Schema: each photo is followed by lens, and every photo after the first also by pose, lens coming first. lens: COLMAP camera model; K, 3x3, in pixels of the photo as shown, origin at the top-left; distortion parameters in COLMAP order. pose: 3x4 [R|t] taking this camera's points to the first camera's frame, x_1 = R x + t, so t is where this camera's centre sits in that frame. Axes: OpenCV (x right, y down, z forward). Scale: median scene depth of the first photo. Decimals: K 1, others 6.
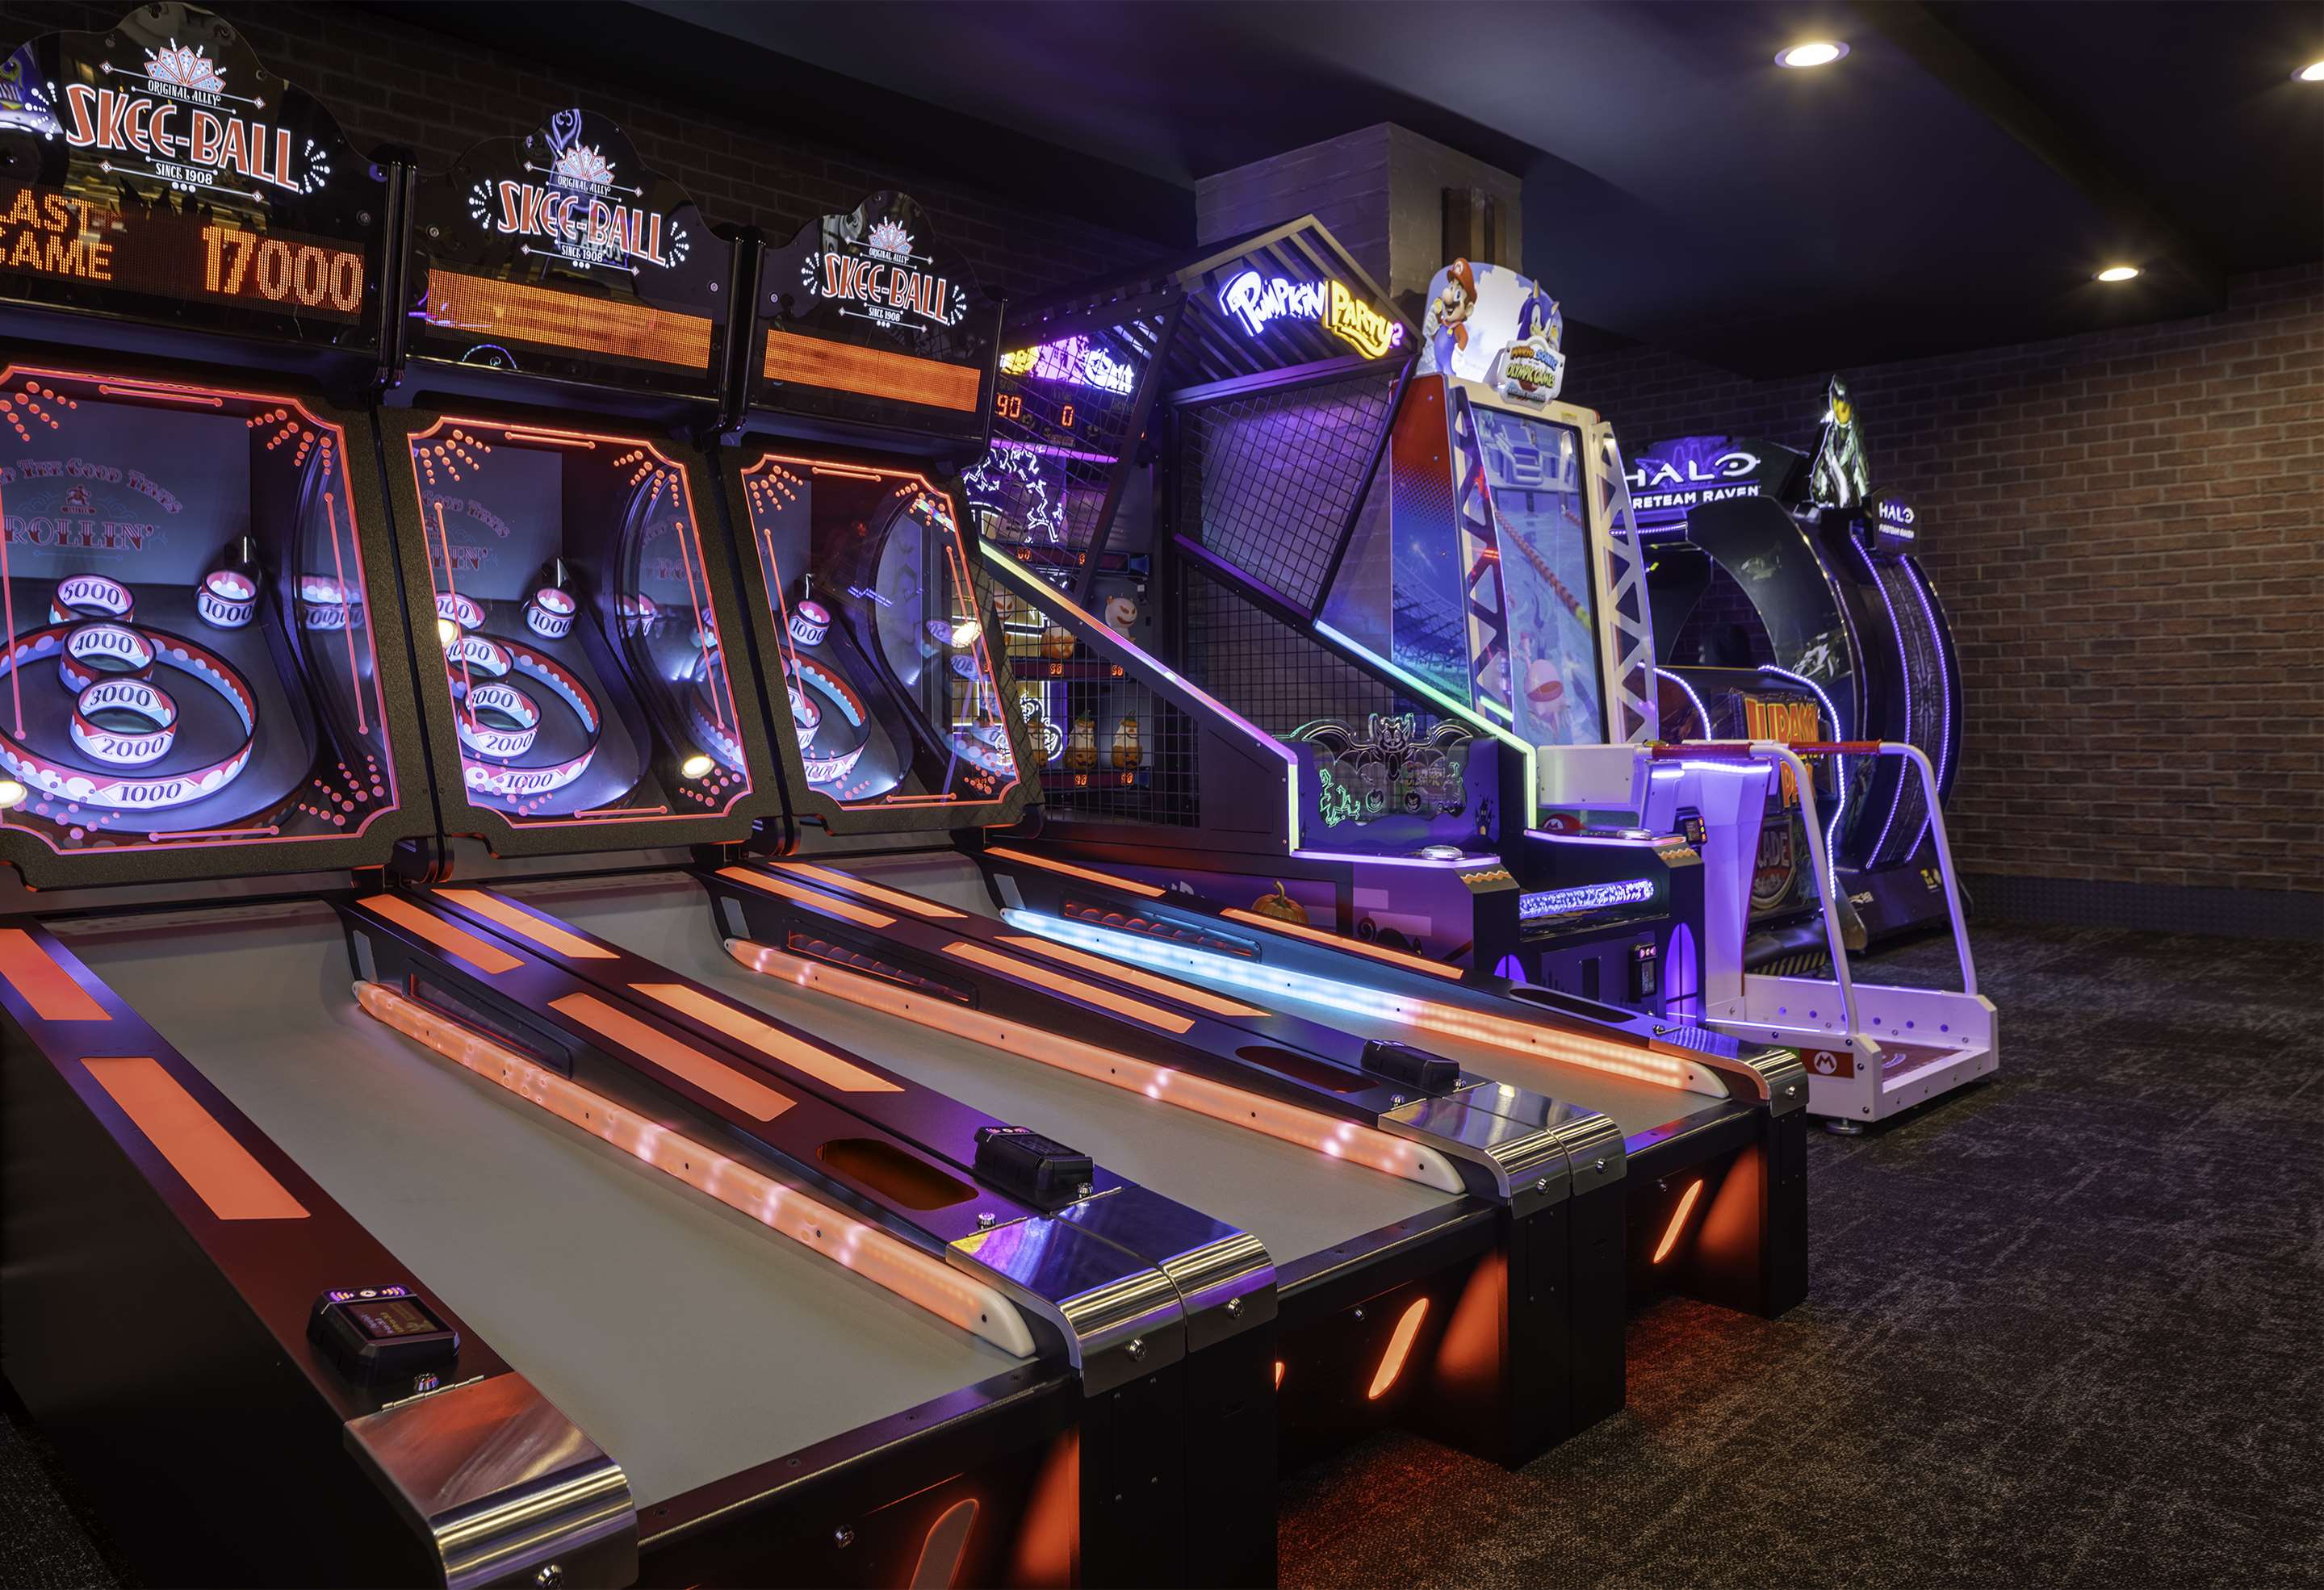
lens RADIAL K [[1693.4, 0, 1159.9], [0, 1693.4, 707.8], [0, 0, 1]] dist [-0.000474, -0.000222]
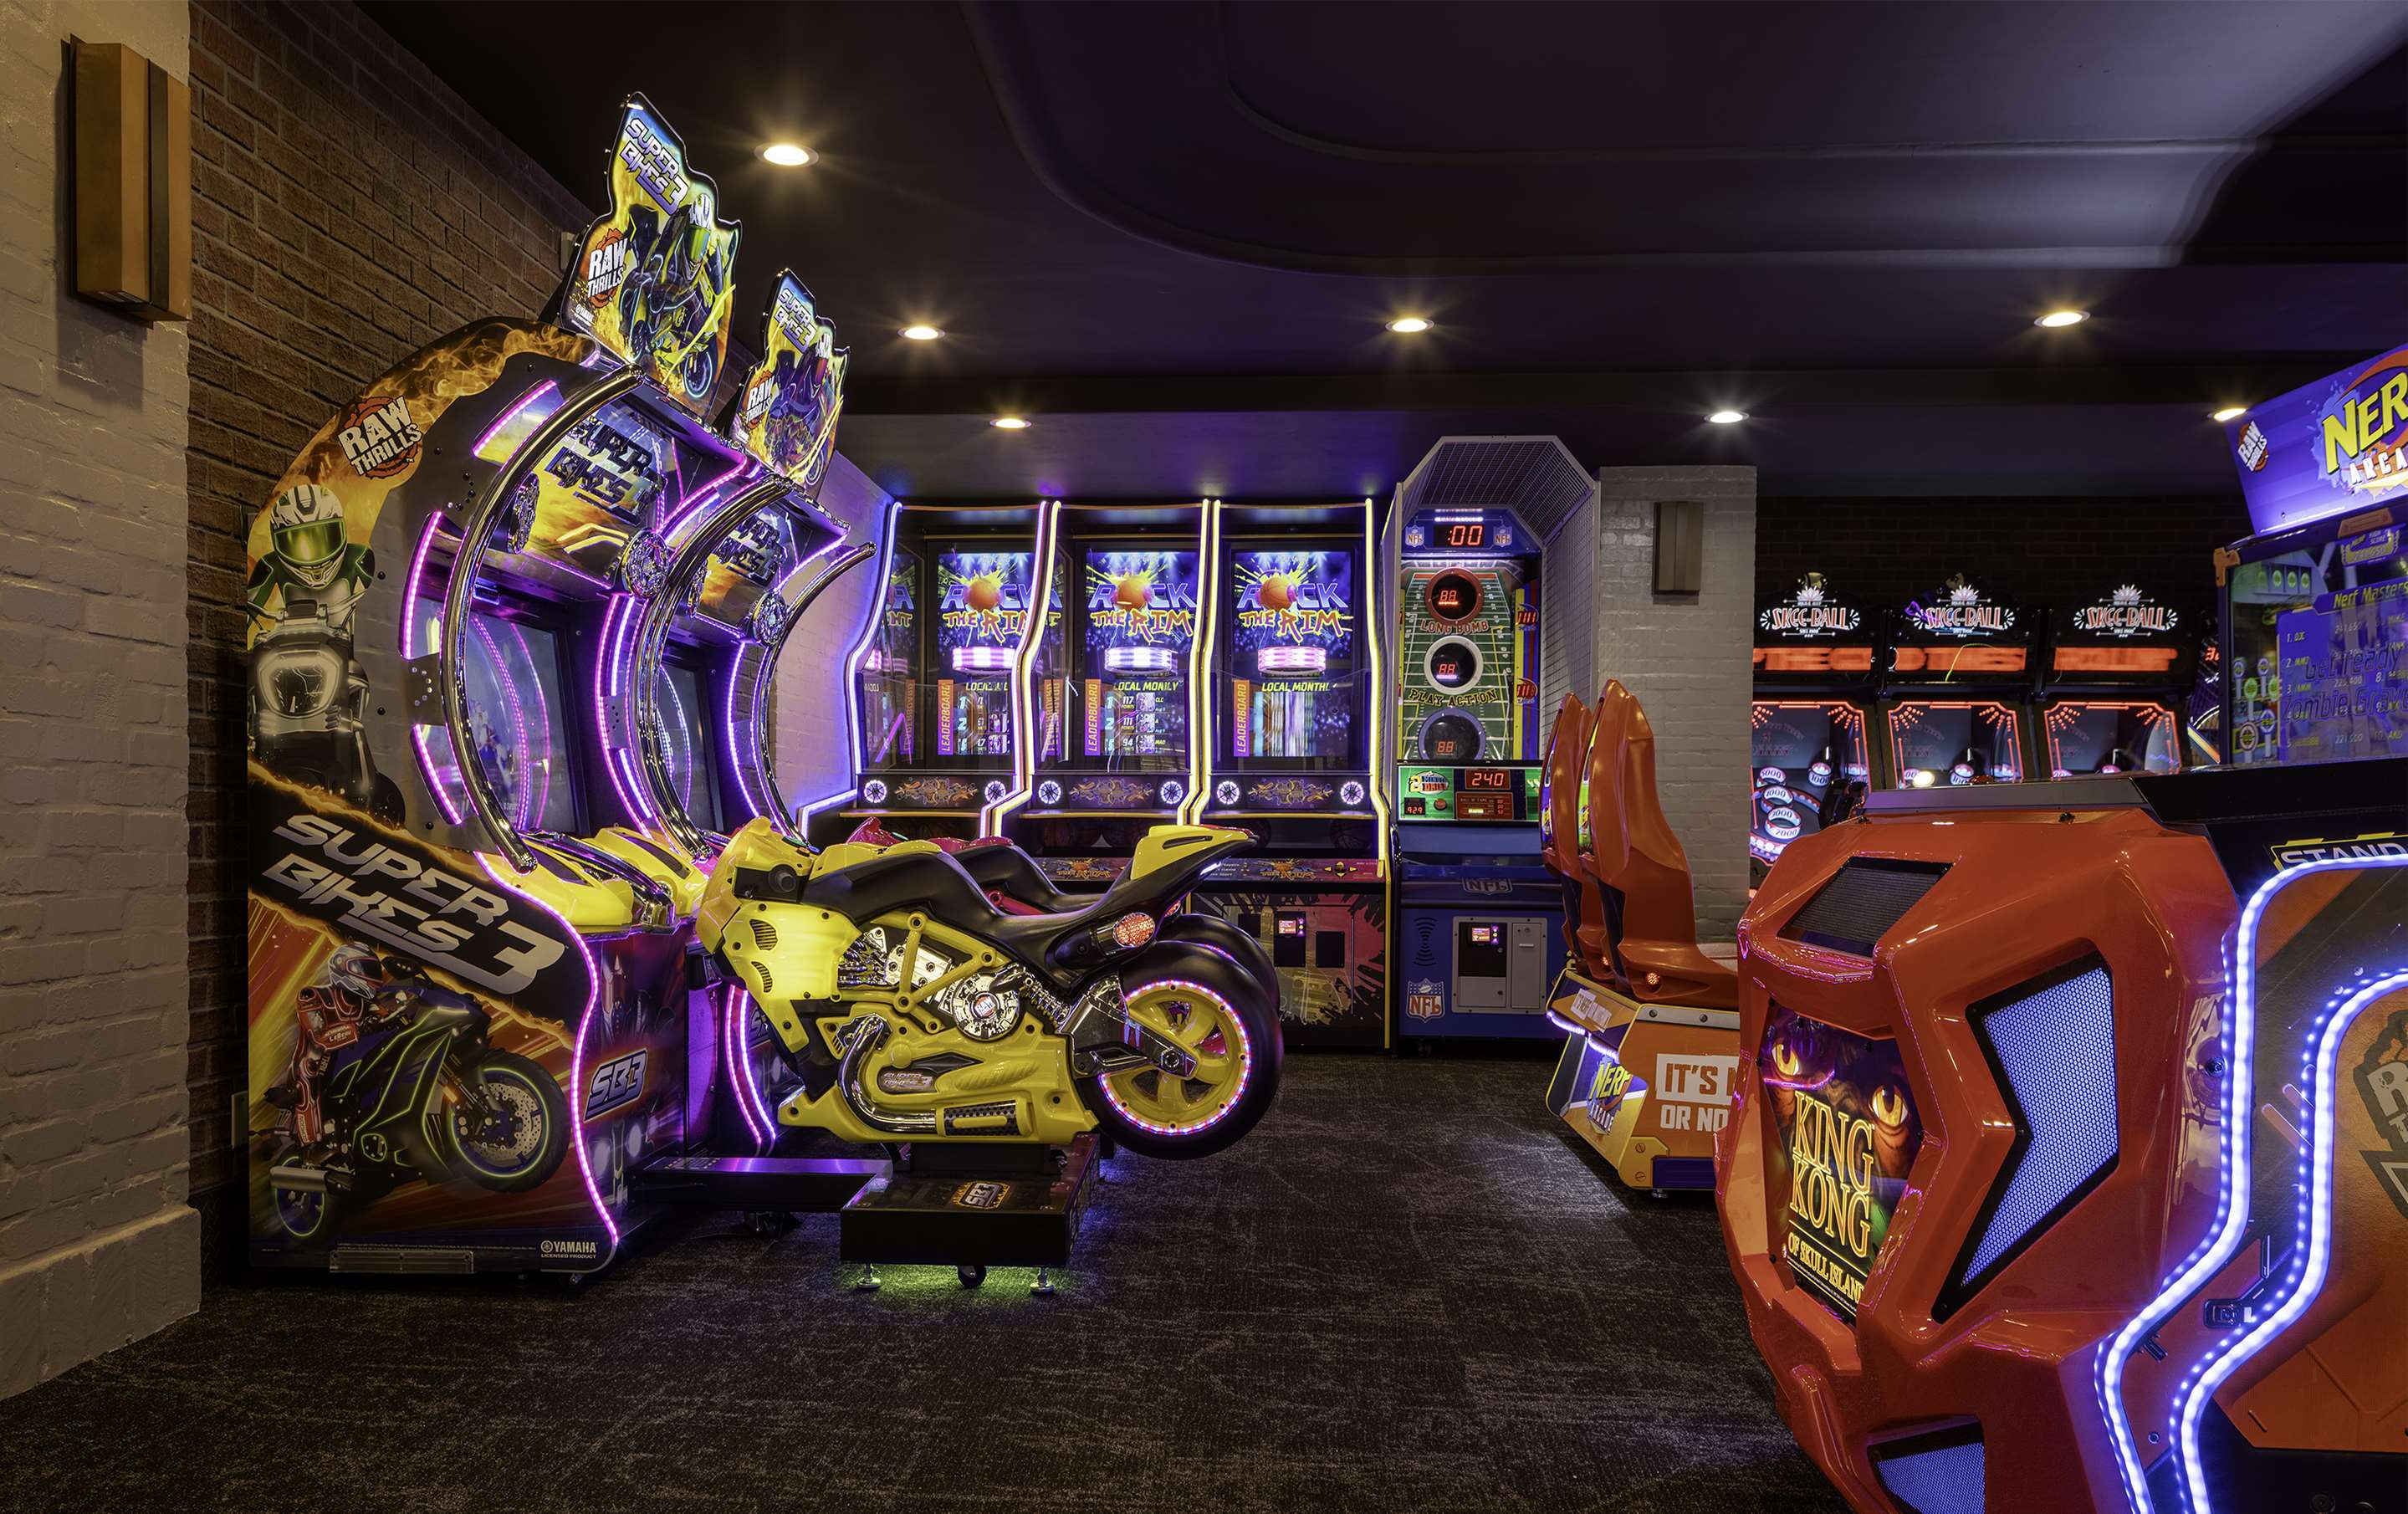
lens RADIAL K [[1740.3, 0, 1137.4], [0, 1740.3, 840.4], [0, 0, 1]] dist [-0.008934, 0.000889]
pose [[0.638160, 0.025834, -0.769470, 0.731712], [-0.011133, 0.999642, 0.024329, -0.016812], [0.769823, -0.006960, 0.638220, -1.324255]]
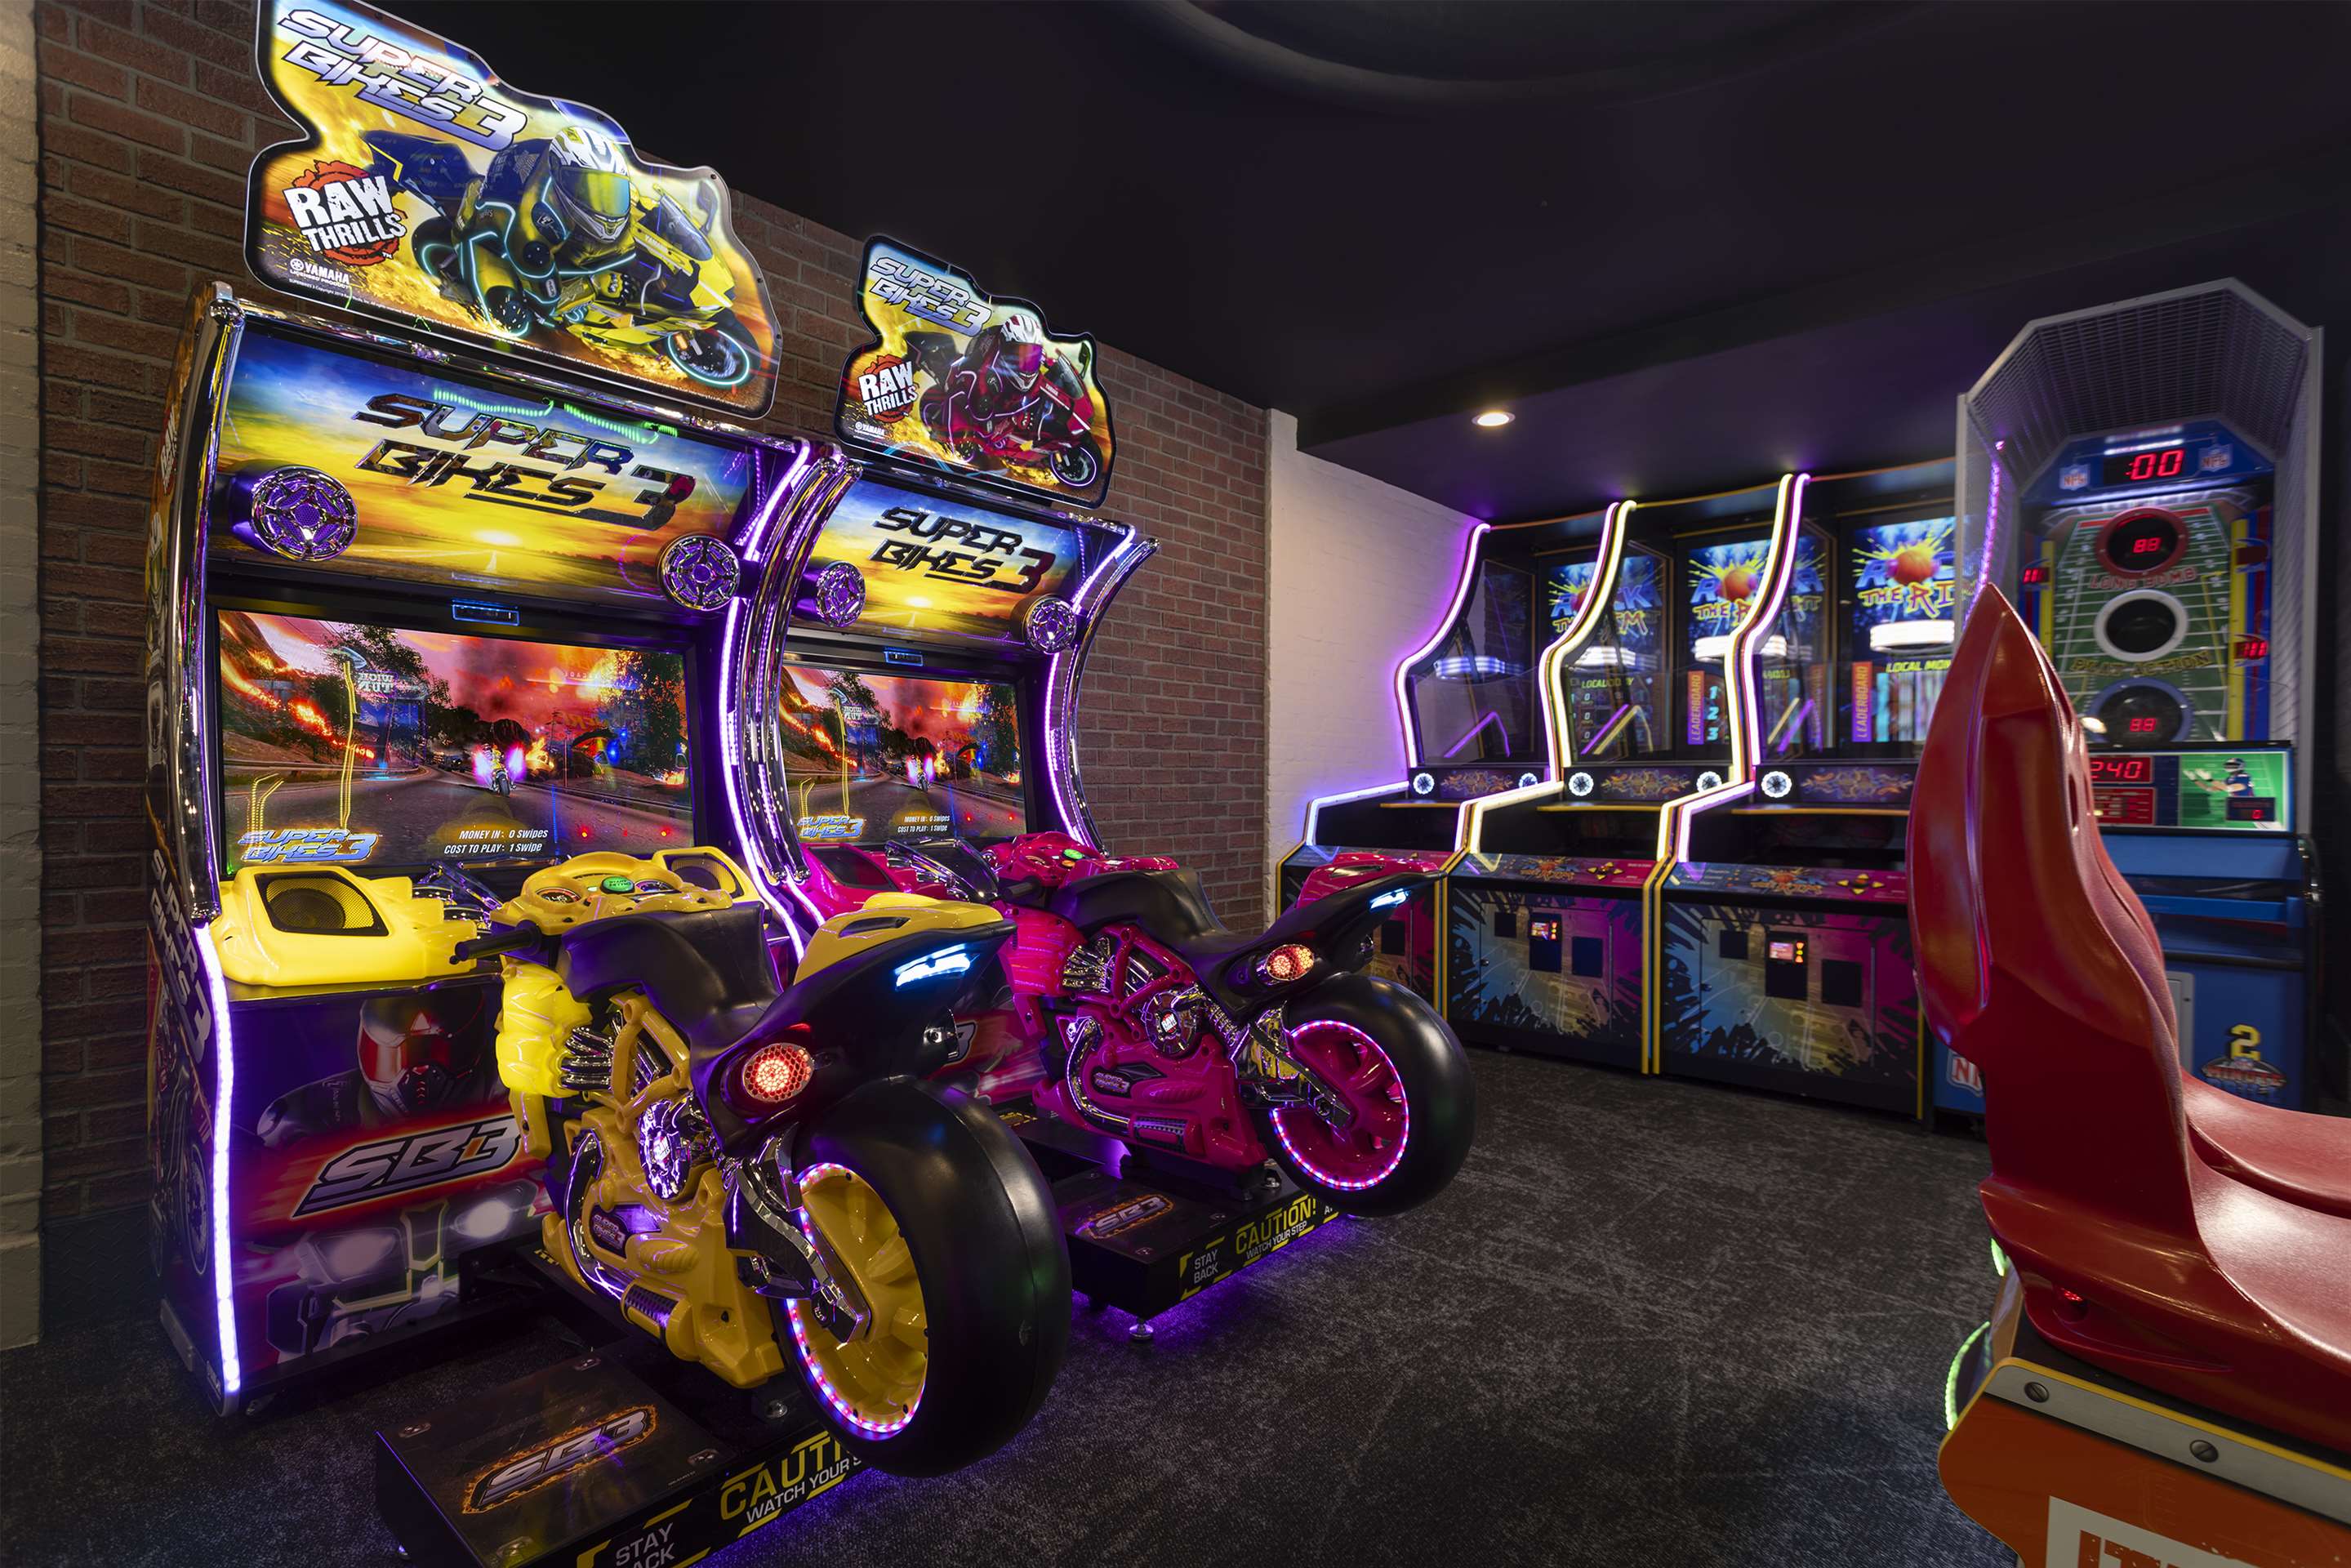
lens RADIAL K [[1120.7, 0, 1169.5], [0, 1120.7, 789.0], [0, 0, 1]] dist [0.002500, 0.000180]
pose [[0.054577, 0.018364, -0.998341, 0.379443], [0.000179, 0.999831, 0.018401, -0.042496], [0.998510, -0.001183, 0.054565, -0.631562]]
